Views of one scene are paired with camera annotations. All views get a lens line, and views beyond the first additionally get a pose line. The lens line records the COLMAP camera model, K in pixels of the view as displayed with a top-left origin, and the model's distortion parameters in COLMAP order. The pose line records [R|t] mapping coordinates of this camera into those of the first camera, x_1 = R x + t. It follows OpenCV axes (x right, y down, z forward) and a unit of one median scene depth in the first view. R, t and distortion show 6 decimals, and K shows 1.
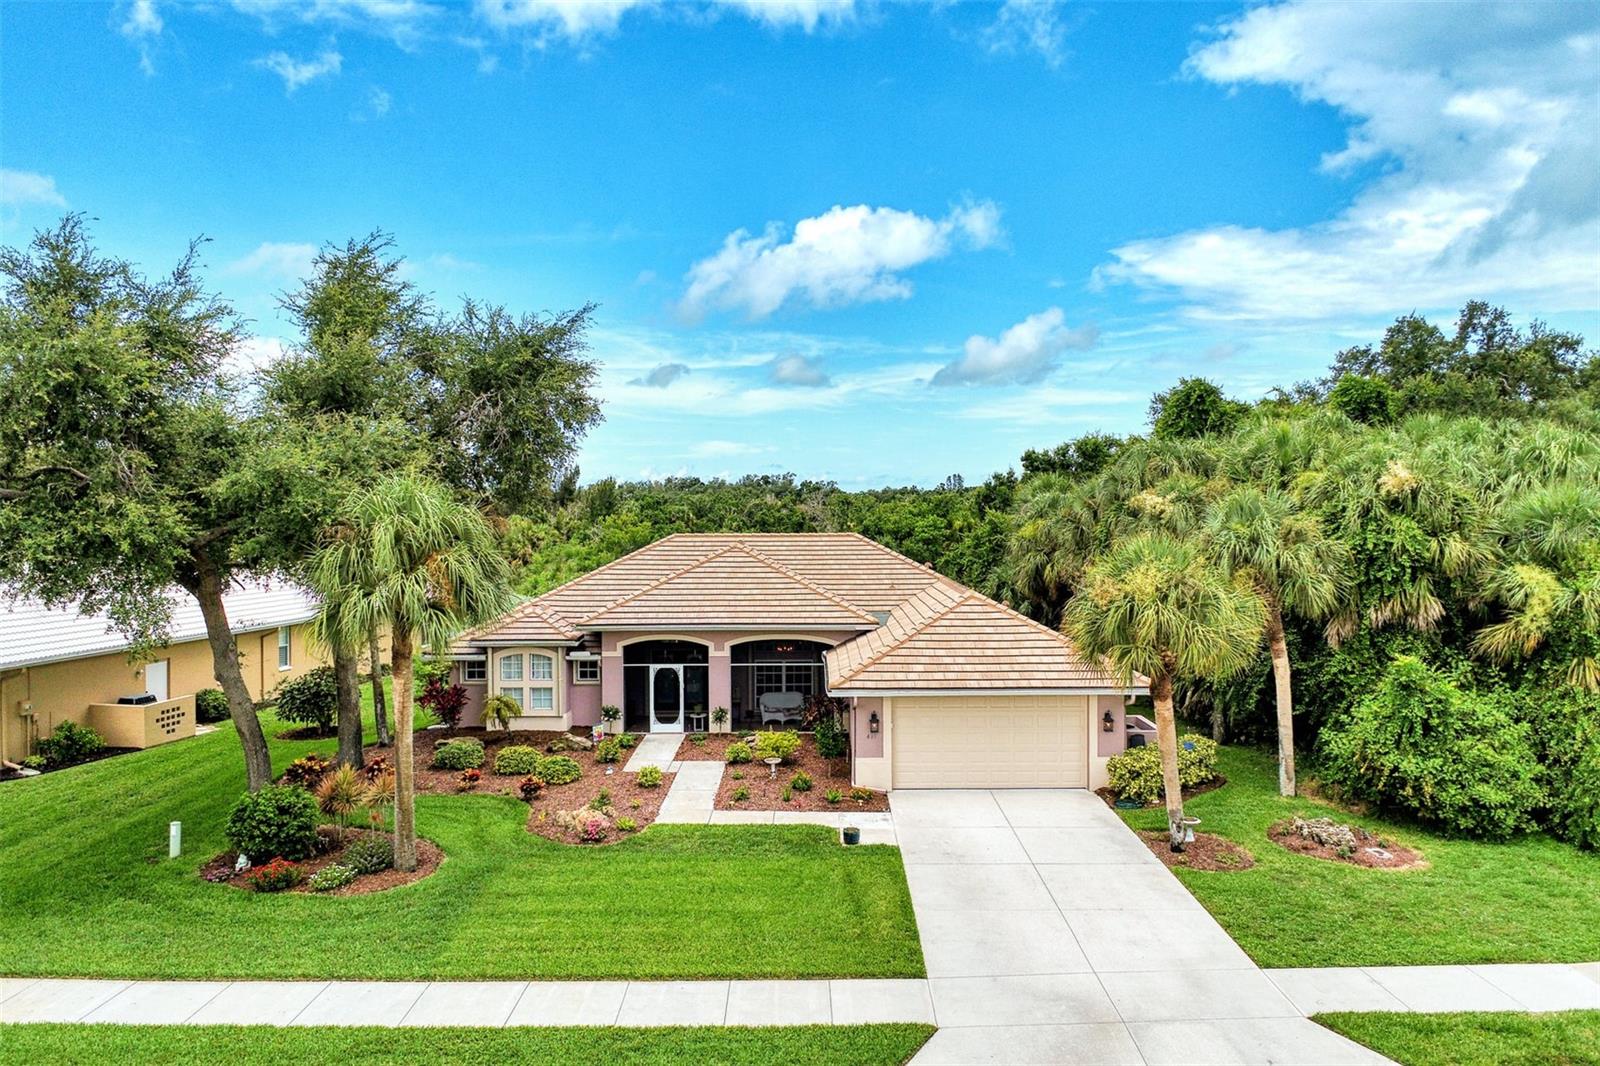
lens RADIAL K [[1107.0, 0, 798.6], [0, 1107.0, 509.5], [0, 0, 1]] dist [-0.007129, 0.002841]
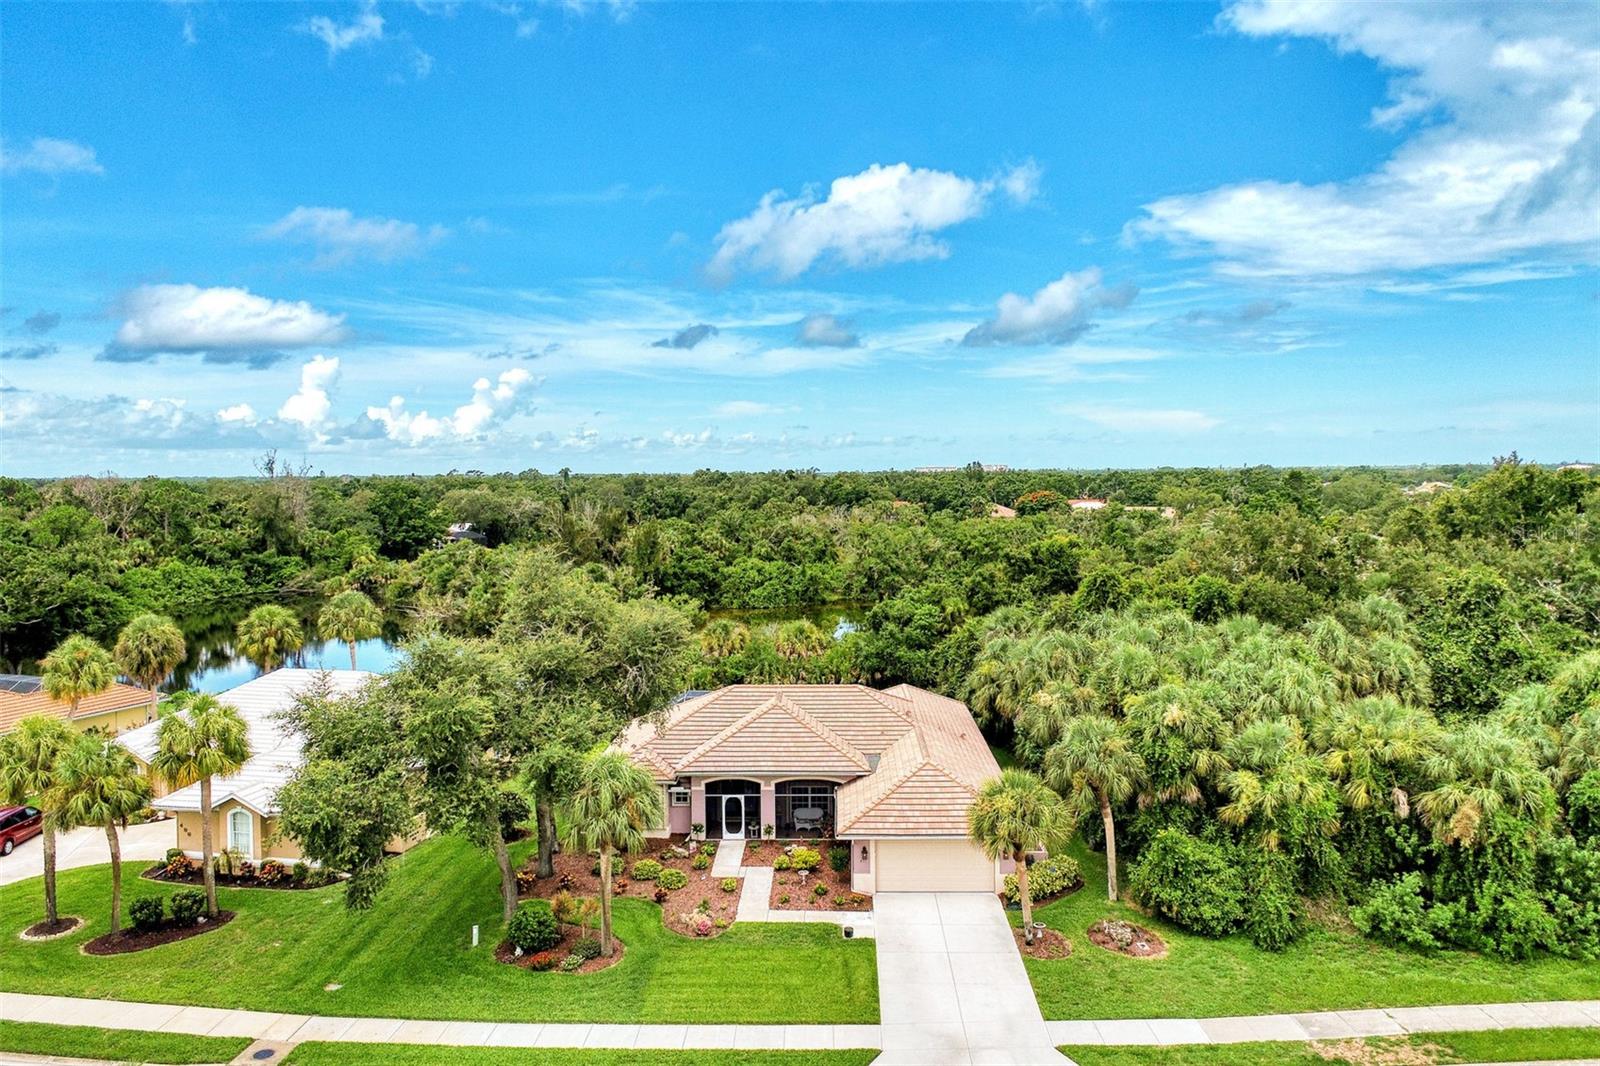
lens RADIAL K [[1107.0, 0, 801.5], [0, 1107.0, 477.2], [0, 0, 1]] dist [-0.007129, 0.002841]
pose [[0.999827, -0.002240, -0.018467, 0.006077], [0.002195, 0.999995, -0.002448, -0.390377], [0.018472, 0.002407, 0.999826, -0.703208]]
